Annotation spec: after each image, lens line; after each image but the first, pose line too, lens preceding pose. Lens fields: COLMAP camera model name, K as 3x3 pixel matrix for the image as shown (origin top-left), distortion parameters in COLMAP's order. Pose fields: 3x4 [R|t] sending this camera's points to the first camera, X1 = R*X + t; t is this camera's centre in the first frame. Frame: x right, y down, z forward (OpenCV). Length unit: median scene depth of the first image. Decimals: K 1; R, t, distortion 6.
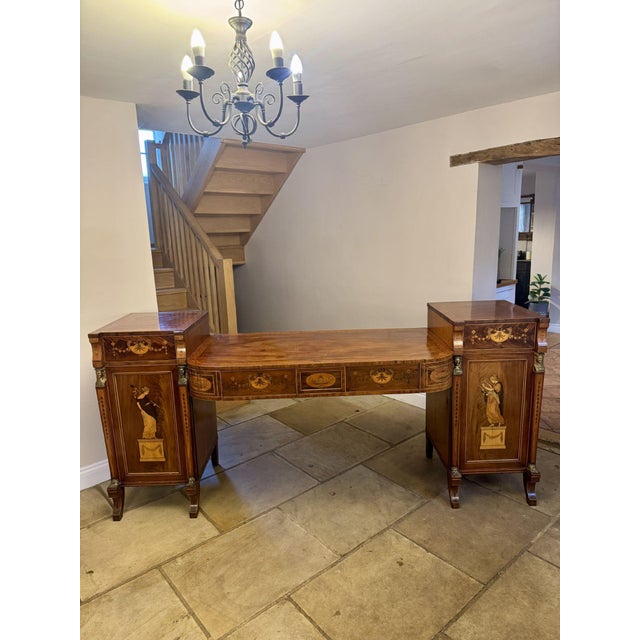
lens RADIAL K [[447.5, 0, 318.2], [0, 447.5, 320.3], [0, 0, 1]] dist [0.060756, -0.072879]
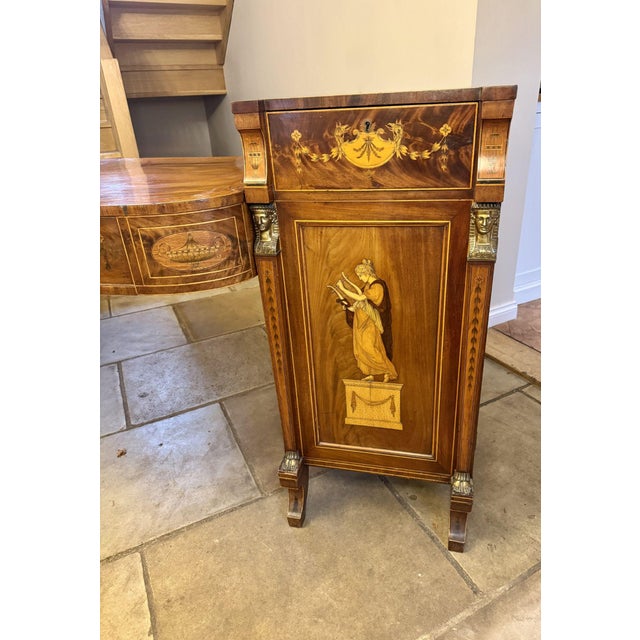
lens RADIAL K [[452.4, 0, 336.6], [0, 452.4, 320.2], [0, 0, 1]] dist [0.077192, -0.097245]
pose [[0.973336, 0.085357, -0.212912, 0.457204], [-0.028923, 0.966448, 0.255230, 0.071921], [0.227554, -0.242267, 0.943147, 0.619994]]
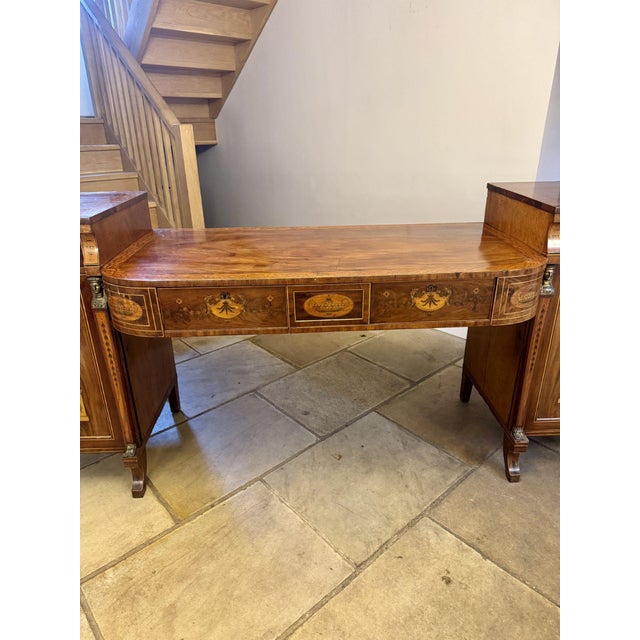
lens RADIAL K [[447.5, 0, 318.2], [0, 447.5, 320.3], [0, 0, 1]] dist [0.060756, -0.072879]
pose [[0.999535, 0.004680, 0.030120, -0.024331], [-0.010647, 0.979502, 0.201154, 0.031941], [-0.028561, -0.201382, 0.979096, 0.386880]]
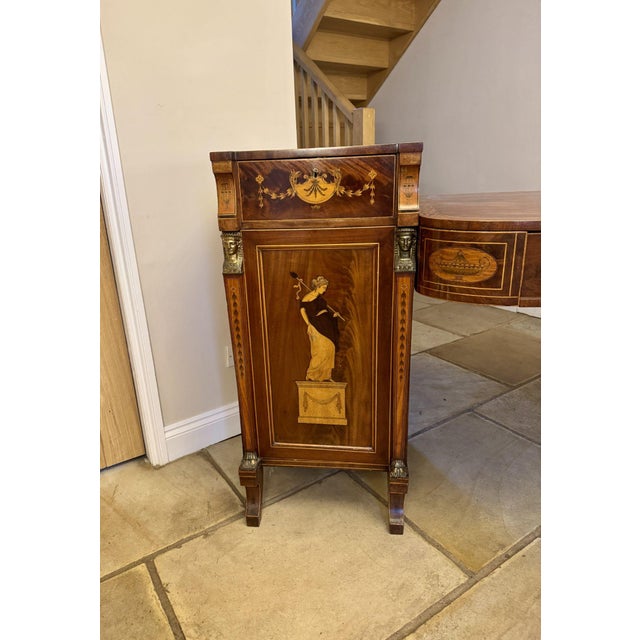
lens RADIAL K [[452.6, 0, 303.8], [0, 452.6, 320.0], [0, 0, 1]] dist [0.085840, -0.106219]
pose [[0.992306, 0.032088, -0.119576, -0.341097], [-0.017176, 0.992169, 0.123712, 0.133786], [0.122609, -0.120707, 0.985087, 0.515499]]
